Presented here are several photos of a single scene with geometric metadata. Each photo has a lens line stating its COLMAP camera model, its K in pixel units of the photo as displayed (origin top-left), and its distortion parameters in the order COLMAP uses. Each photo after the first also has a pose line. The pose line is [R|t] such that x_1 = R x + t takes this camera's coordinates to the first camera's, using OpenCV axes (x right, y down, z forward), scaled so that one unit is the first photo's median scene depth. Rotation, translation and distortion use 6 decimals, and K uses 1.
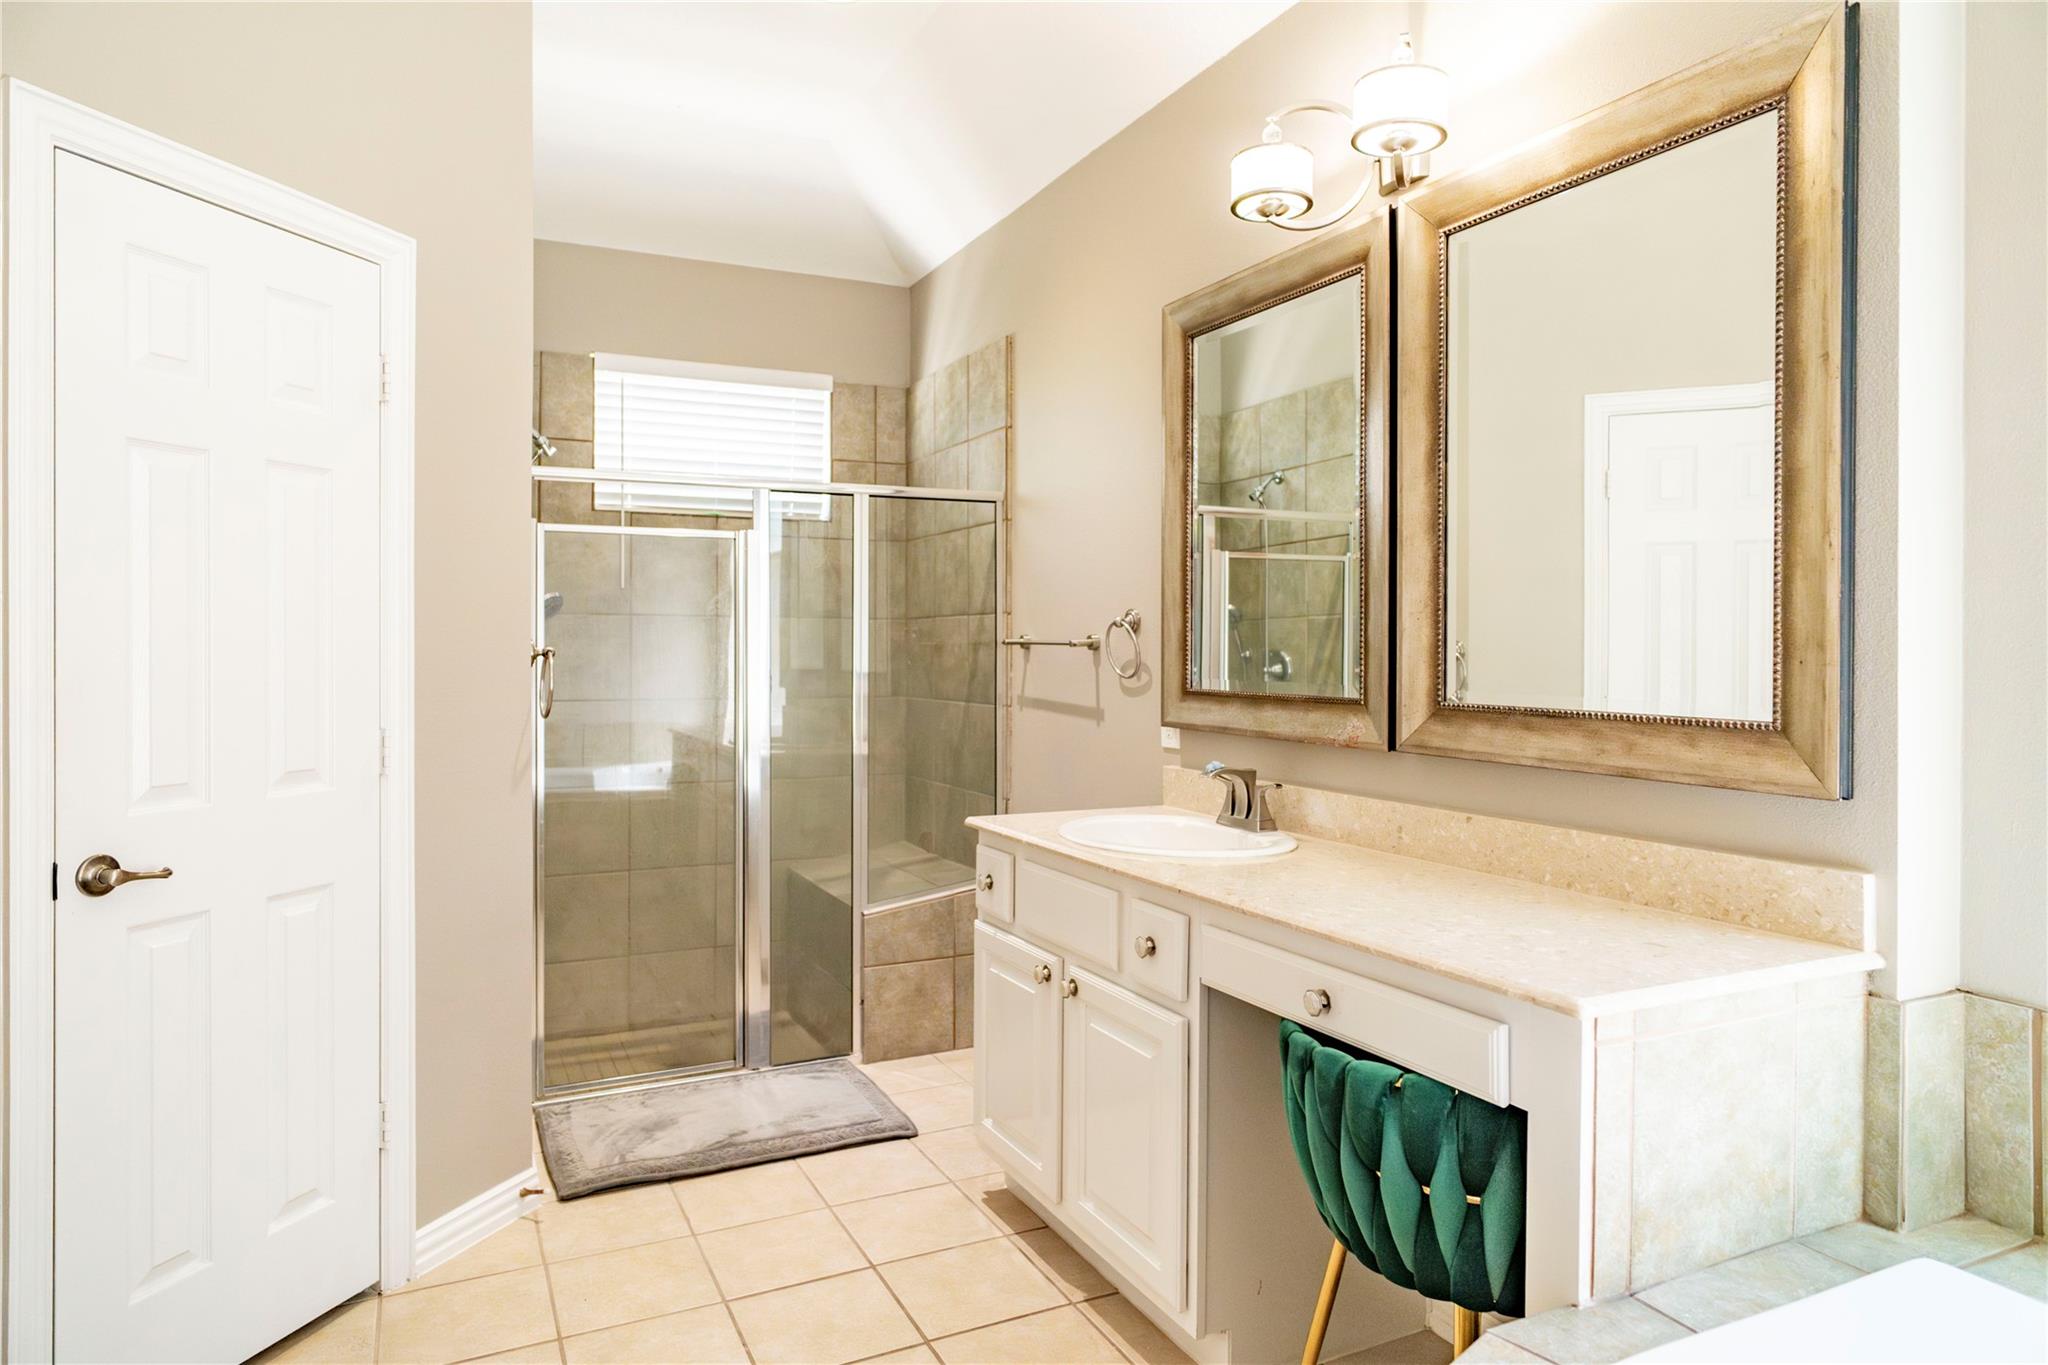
lens RADIAL K [[1238.1, 0, 1026.5], [0, 1238.1, 647.1], [0, 0, 1]] dist [0.000269, 0.003284]
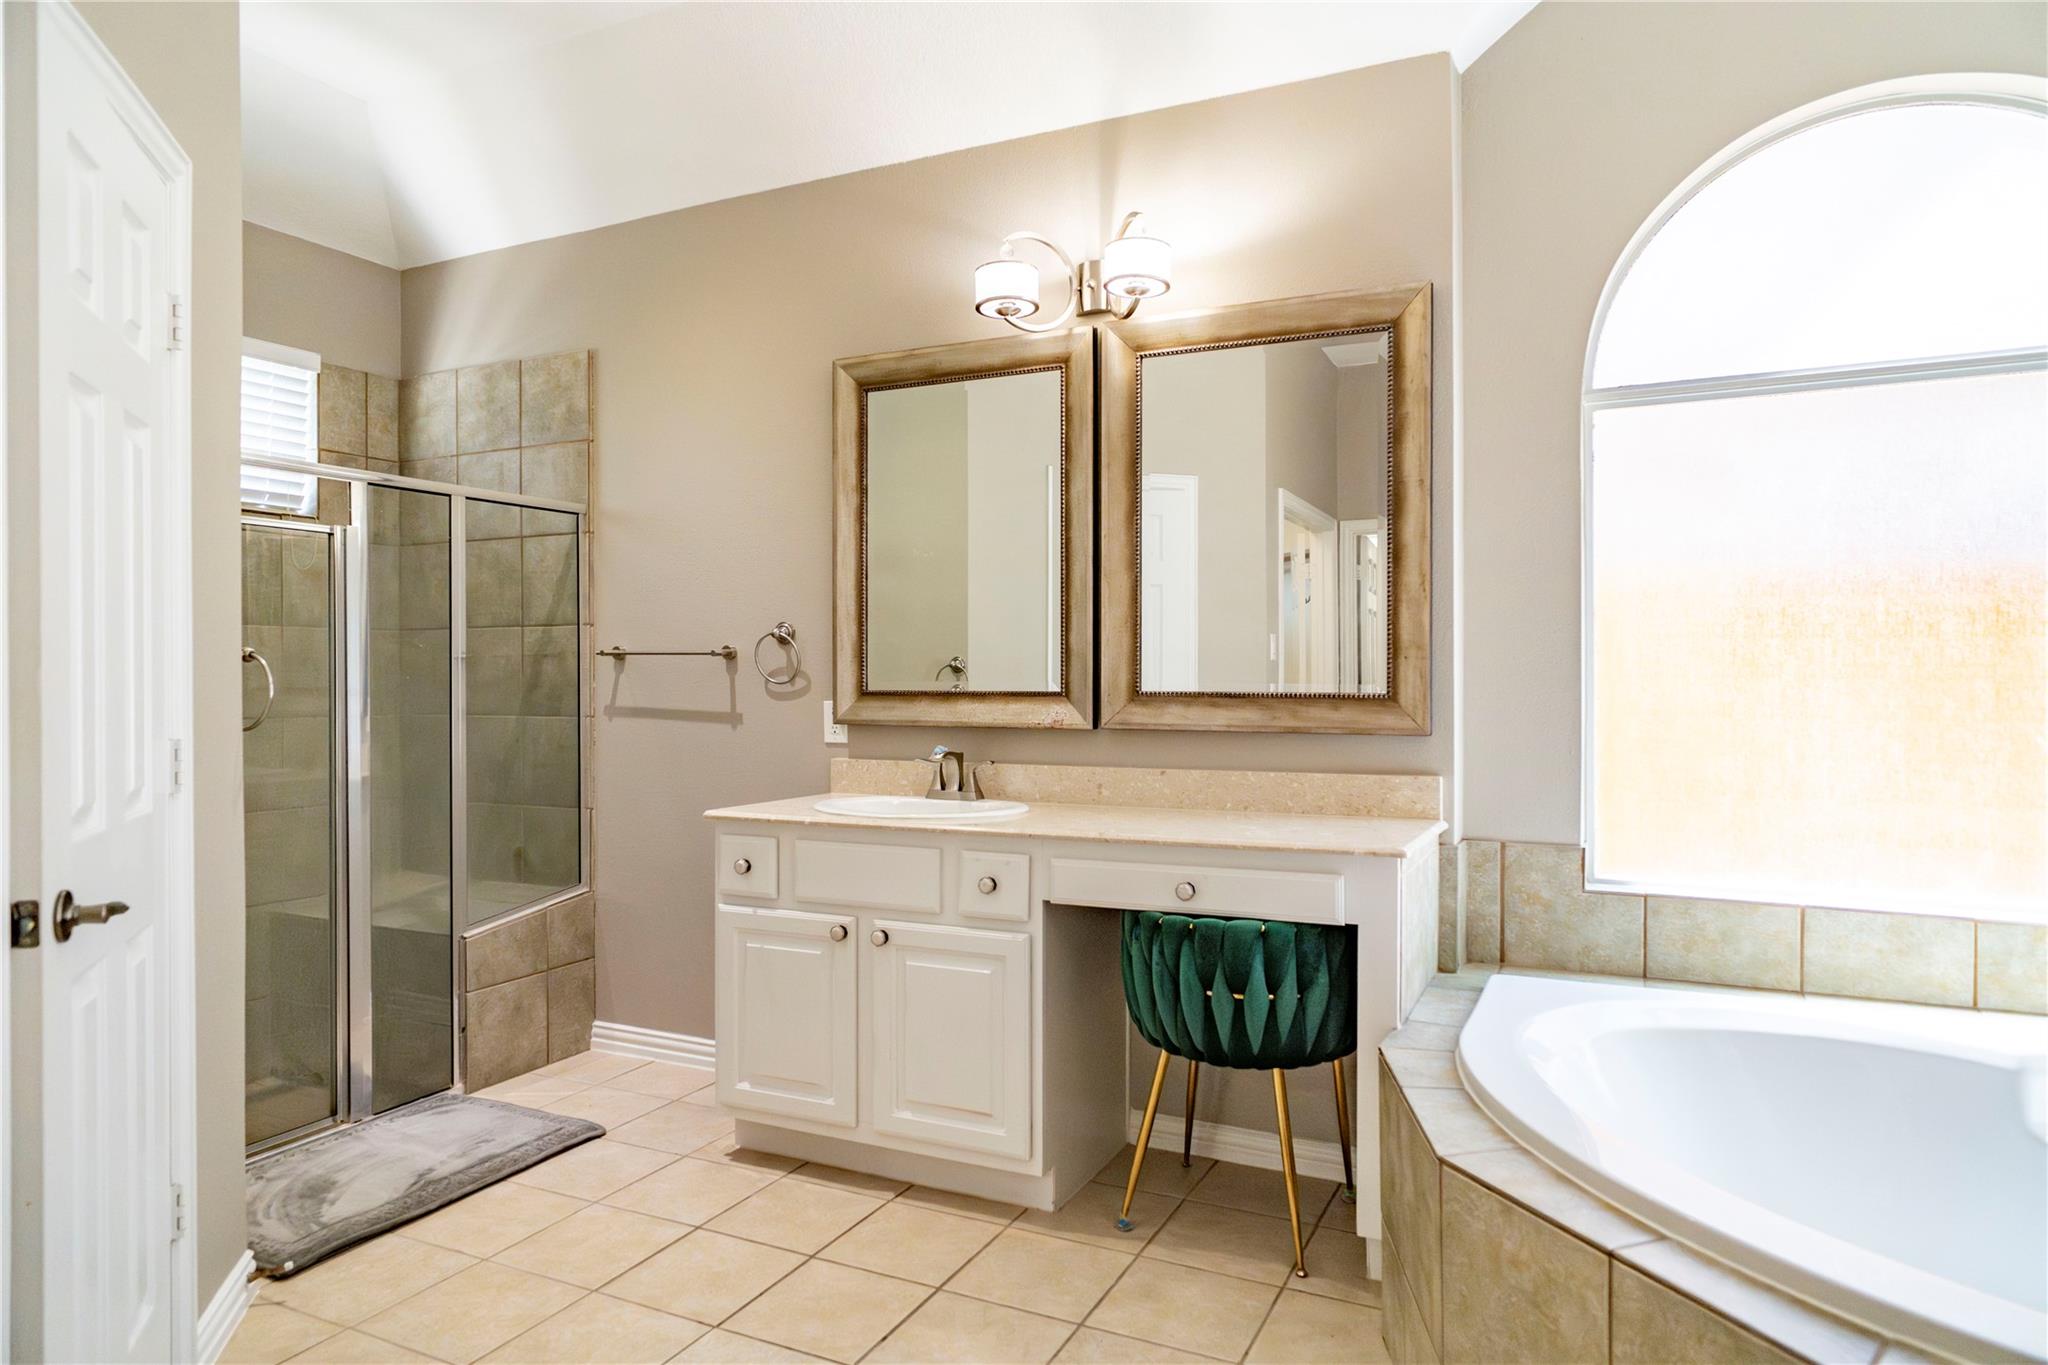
lens RADIAL K [[1224.5, 0, 1018.8], [0, 1224.5, 678.6], [0, 0, 1]] dist [-0.003046, 0.000609]
pose [[0.787433, -0.004151, 0.616386, -0.486842], [0.003056, 0.999991, 0.002829, 0.020154], [-0.616392, -0.000344, 0.787439, -0.003536]]
